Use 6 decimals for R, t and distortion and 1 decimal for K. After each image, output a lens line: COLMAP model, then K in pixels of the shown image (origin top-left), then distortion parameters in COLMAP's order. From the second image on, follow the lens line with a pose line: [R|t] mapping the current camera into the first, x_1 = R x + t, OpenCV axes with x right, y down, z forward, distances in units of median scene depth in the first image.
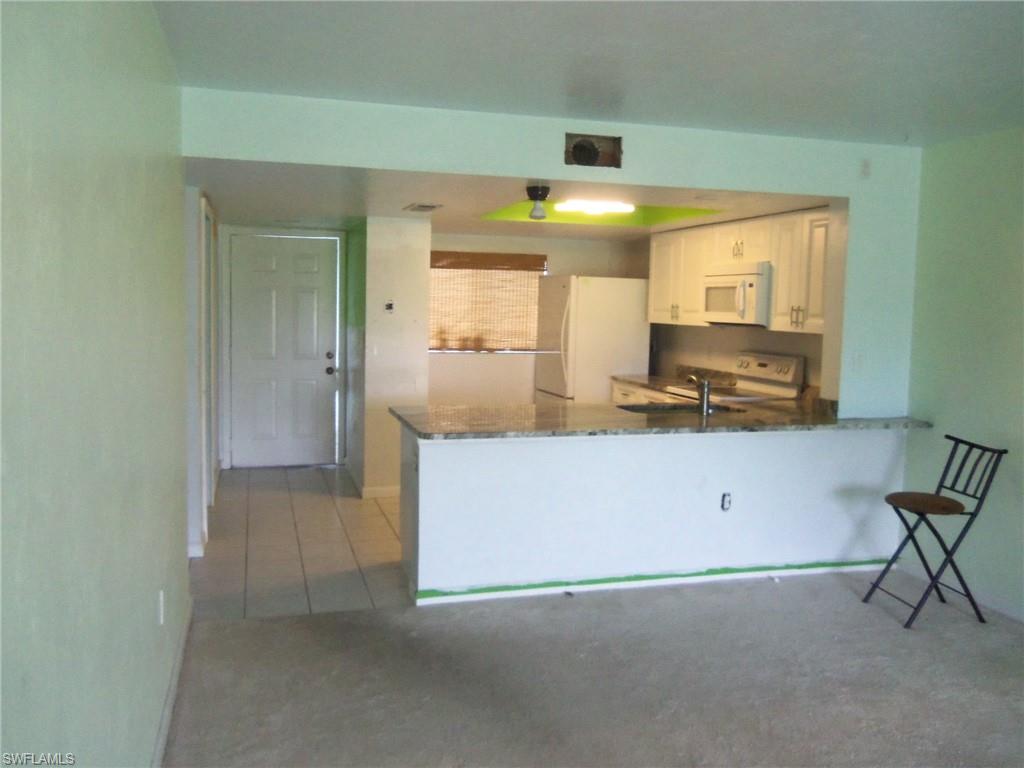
lens RADIAL K [[877.9, 0, 512.0], [0, 877.9, 384.0], [0, 0, 1]] dist [-0.004212, 0.002955]
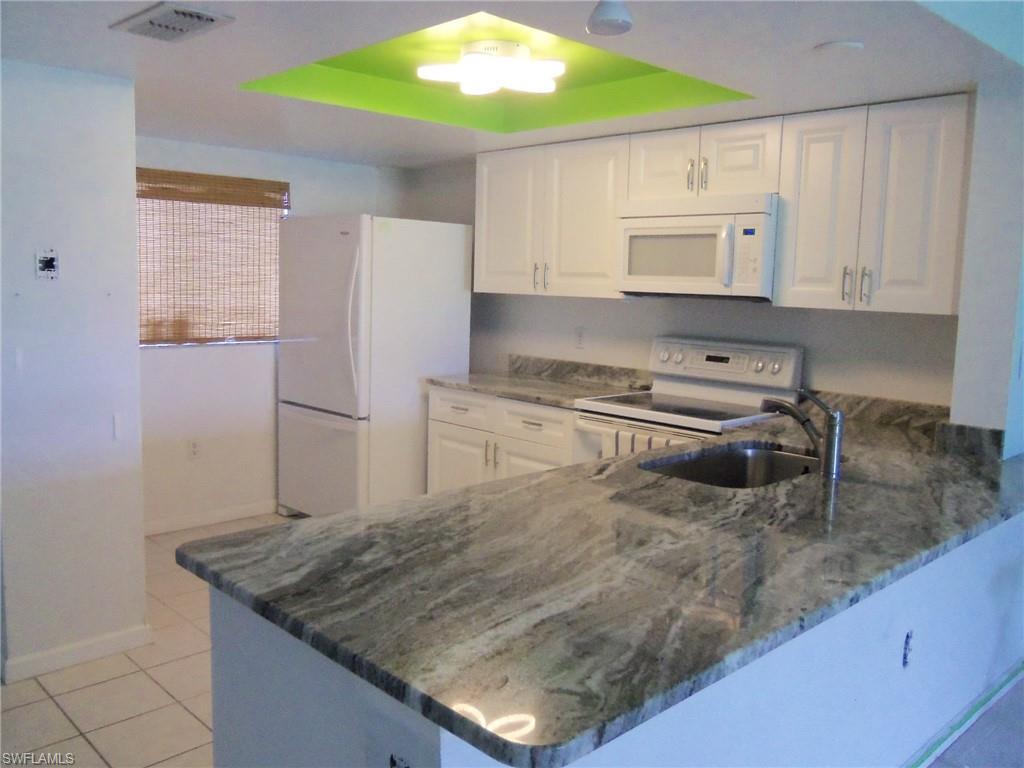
lens RADIAL K [[877.9, 0, 512.0], [0, 877.9, 384.0], [0, 0, 1]] dist [-0.004212, 0.002955]
pose [[0.889263, -0.055595, 0.454004, -0.127331], [0.036802, 0.998064, 0.050135, -0.037303], [-0.455913, -0.027875, 0.889588, 0.451244]]
